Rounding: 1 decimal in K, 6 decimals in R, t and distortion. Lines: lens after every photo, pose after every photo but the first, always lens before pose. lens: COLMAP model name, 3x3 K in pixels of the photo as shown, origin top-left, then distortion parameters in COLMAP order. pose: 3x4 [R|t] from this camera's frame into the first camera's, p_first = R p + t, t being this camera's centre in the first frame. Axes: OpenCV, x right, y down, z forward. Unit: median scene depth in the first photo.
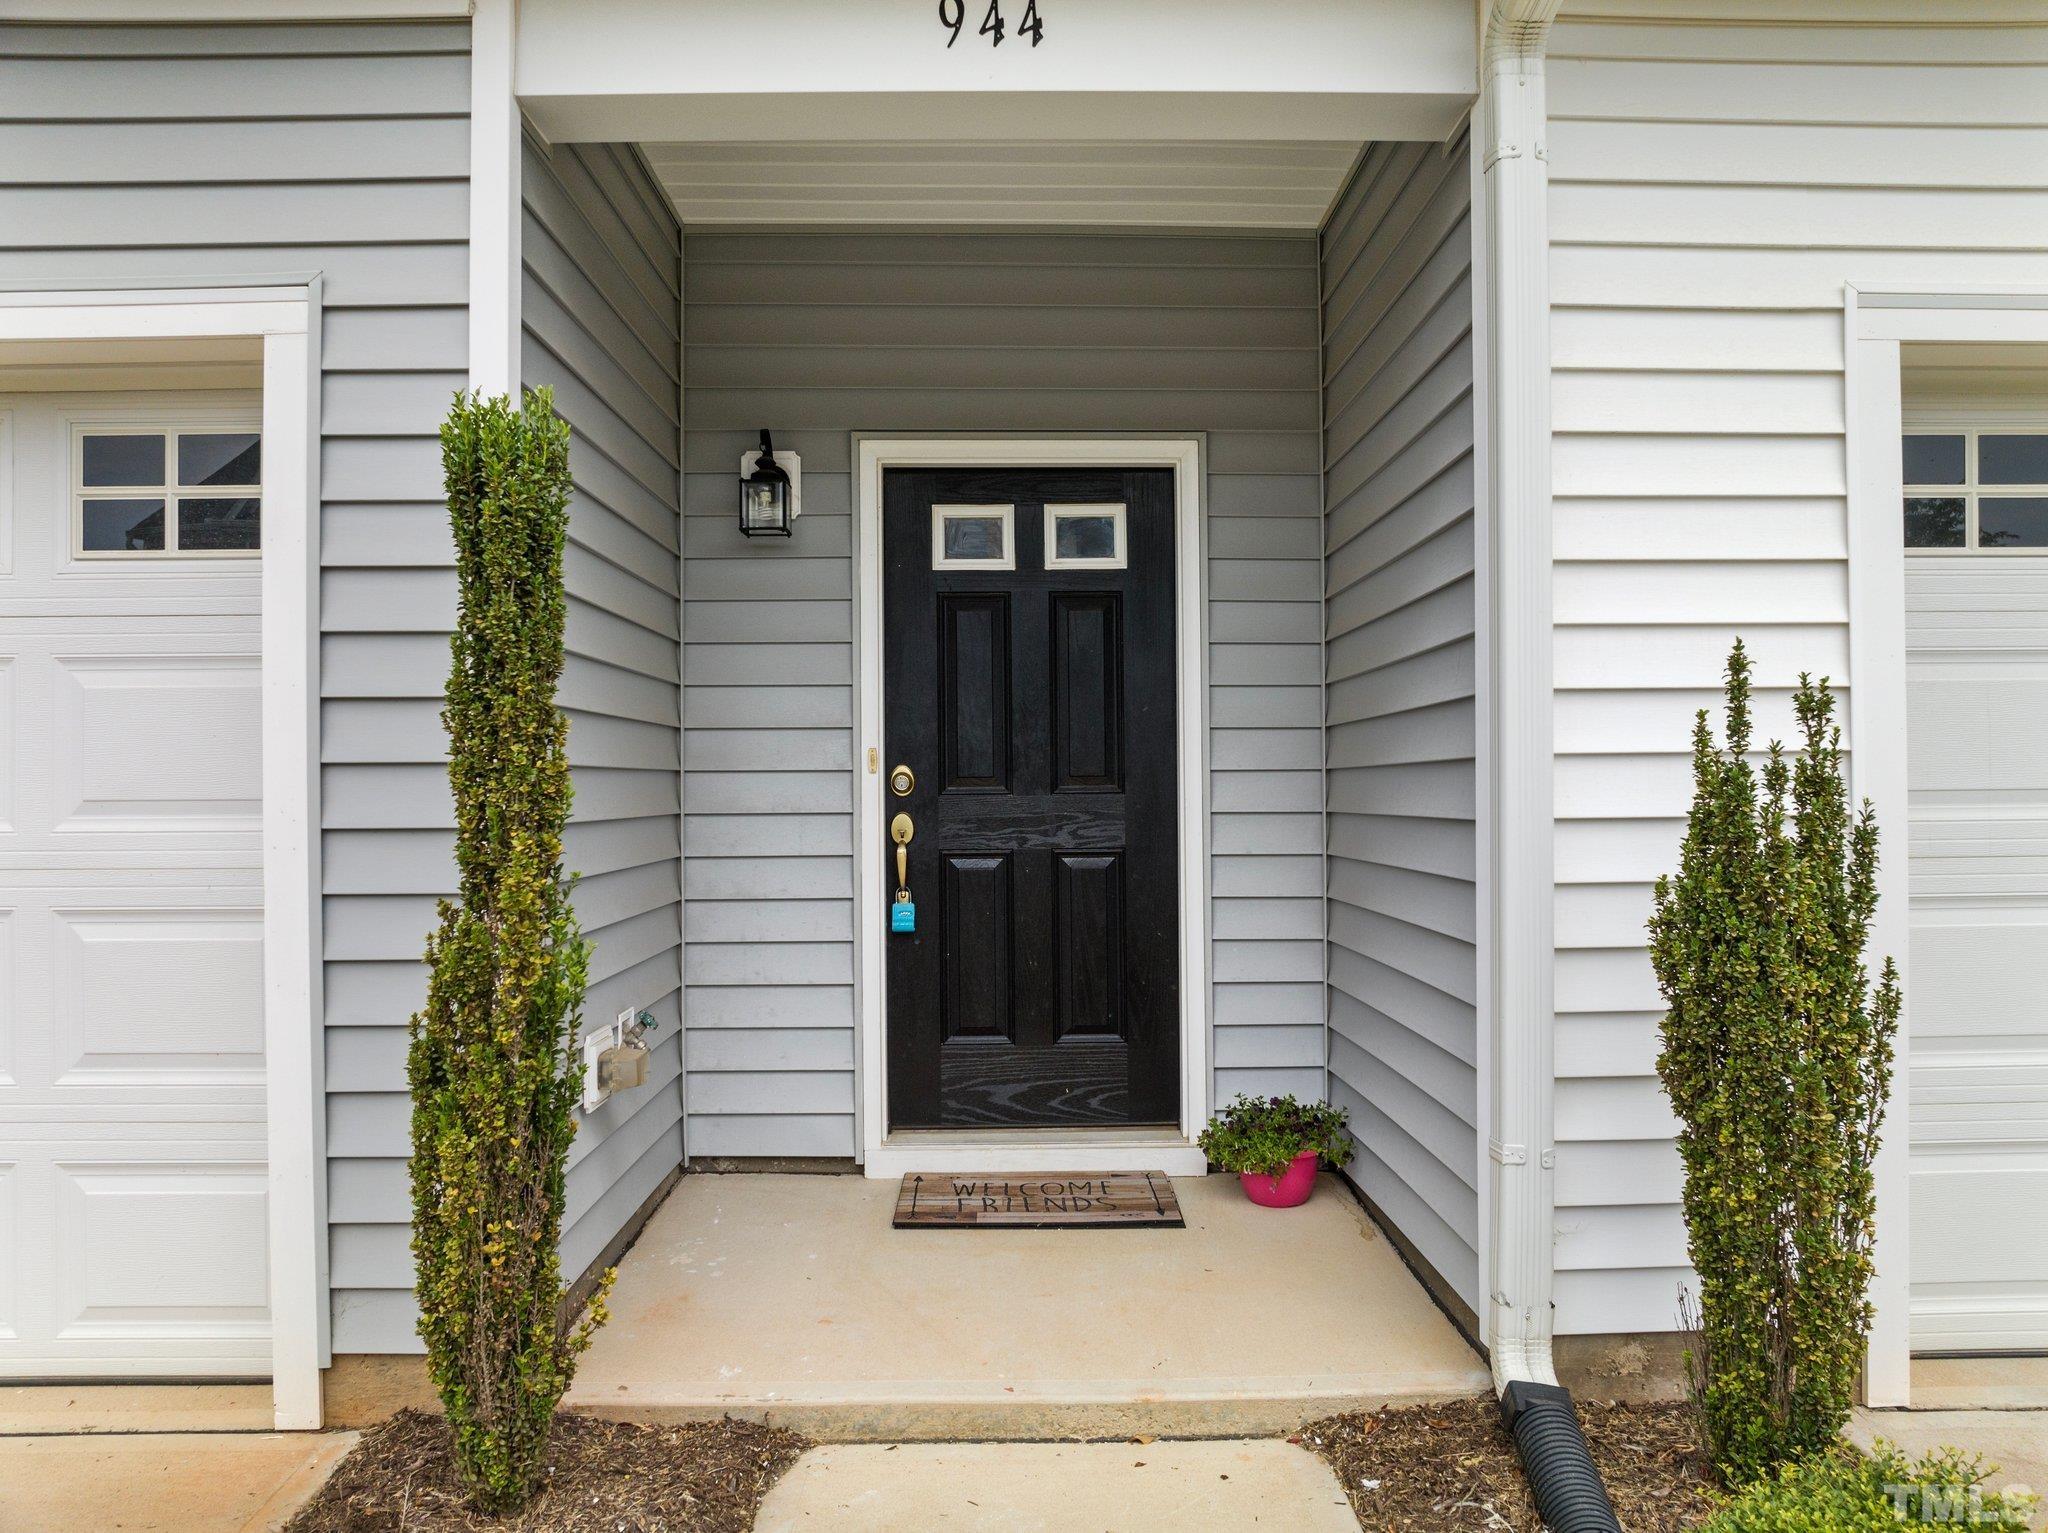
lens RADIAL K [[1437.7, 0, 1035.4], [0, 1437.7, 774.2], [0, 0, 1]] dist [-0.034269, 0.001252]
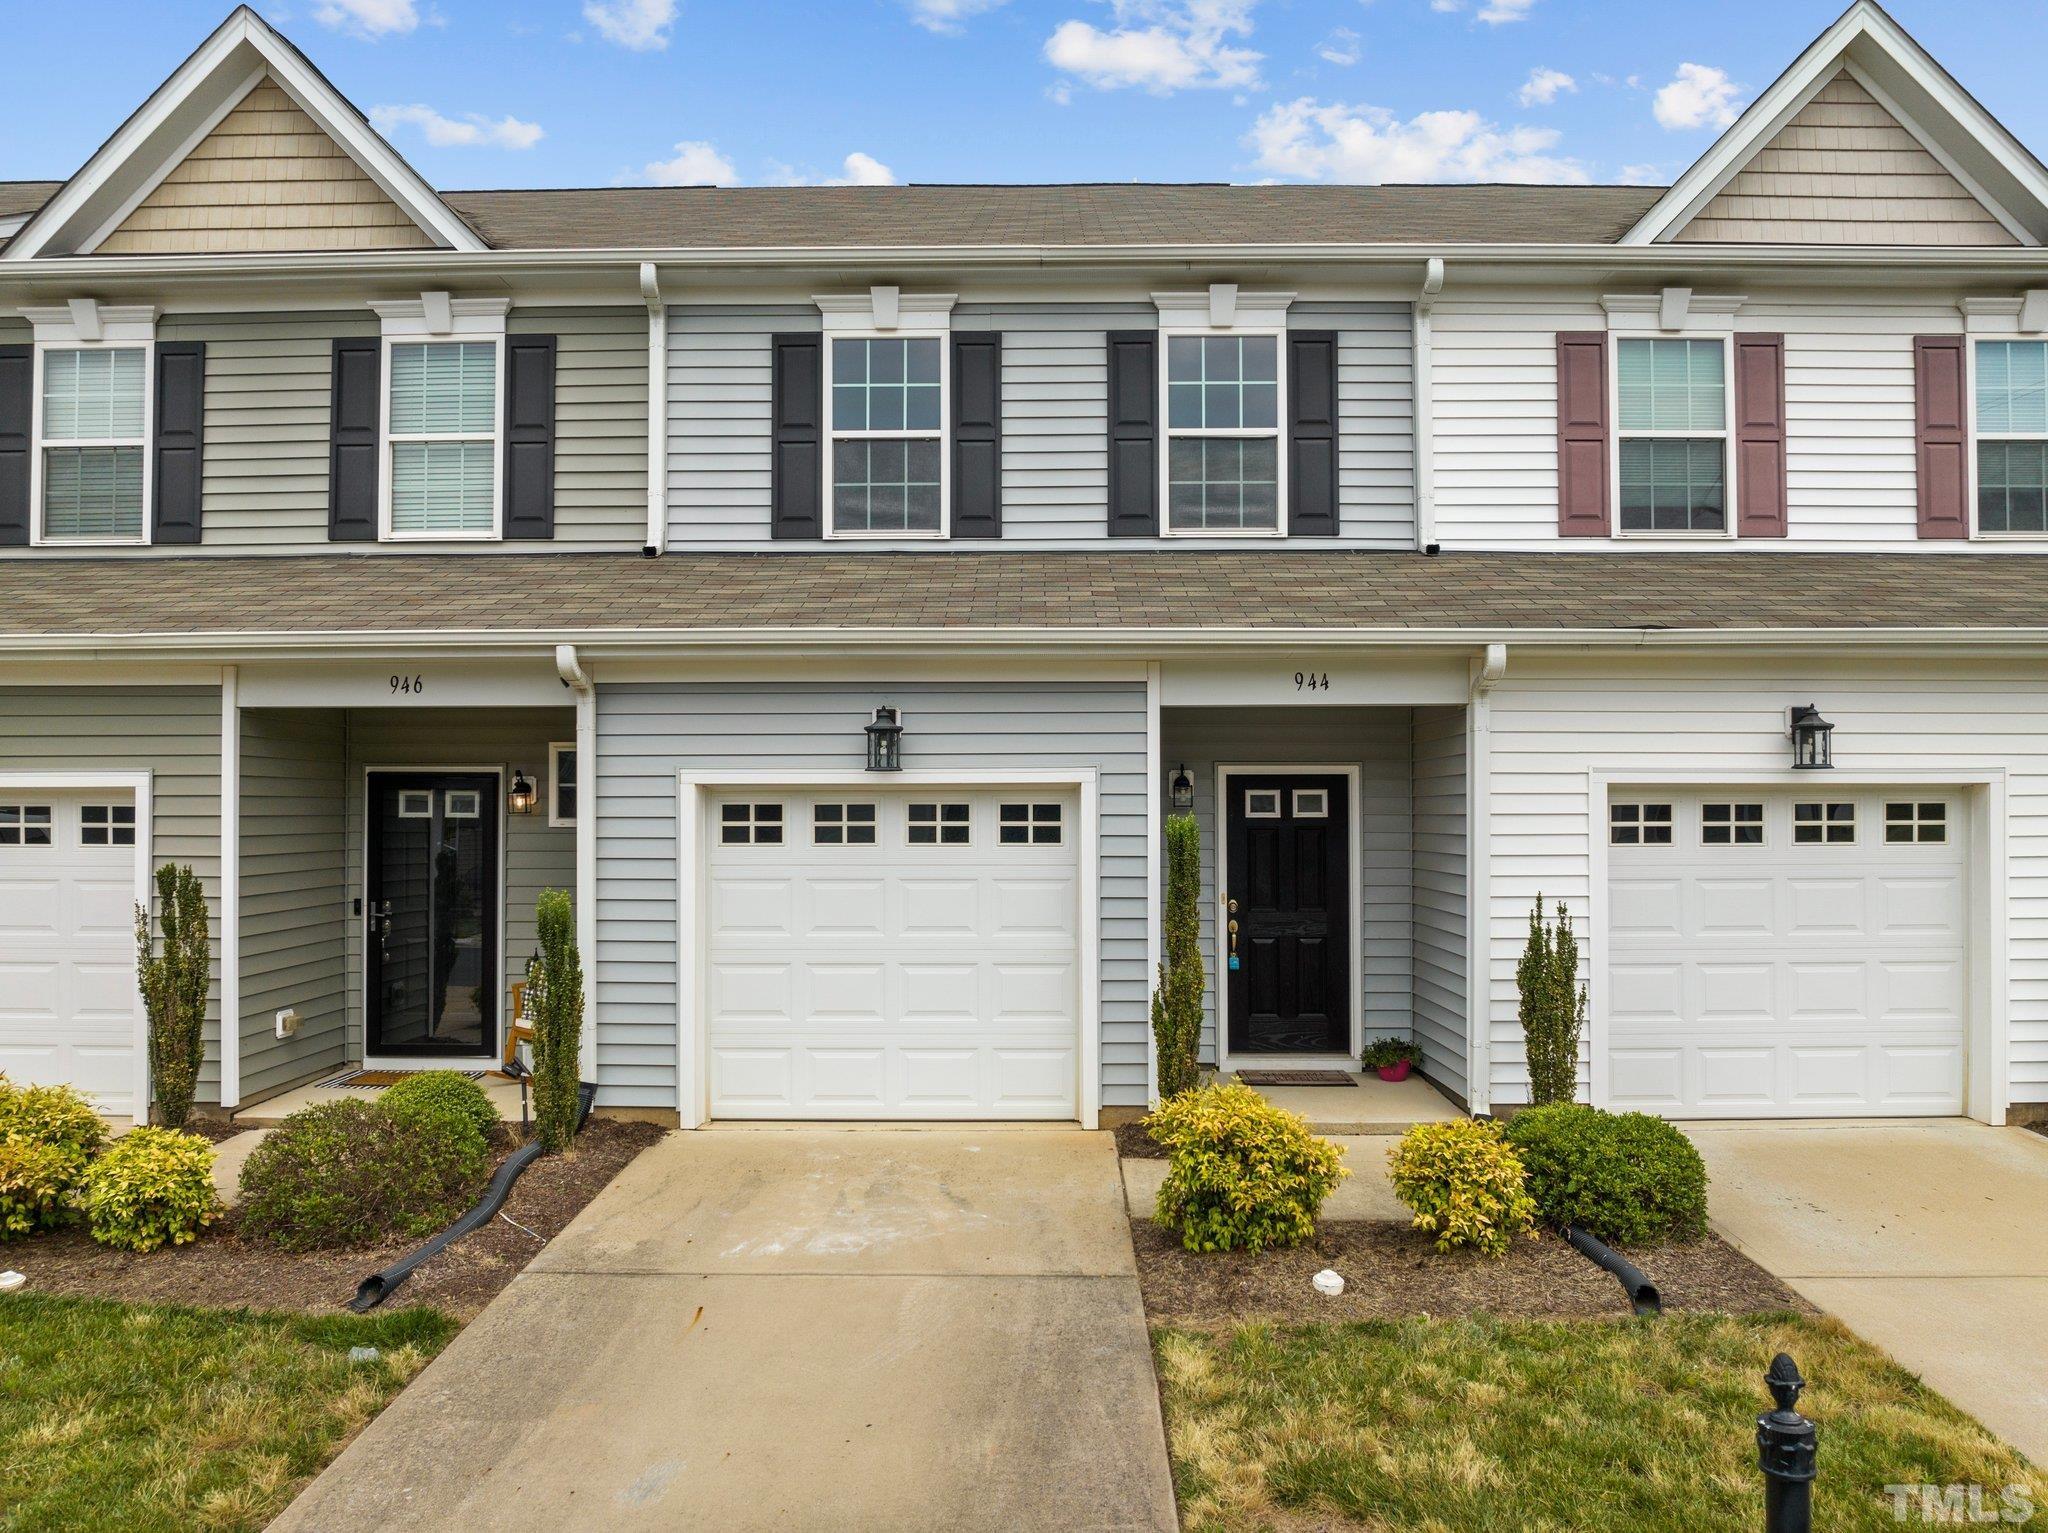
lens RADIAL K [[1437.7, 0, 1035.4], [0, 1437.7, 774.2], [0, 0, 1]] dist [-0.034269, 0.001252]
pose [[0.999332, 0.004527, -0.036275, -0.343576], [-0.005088, 0.999868, -0.015407, -0.180387], [0.036201, 0.015582, 0.999223, -1.430883]]
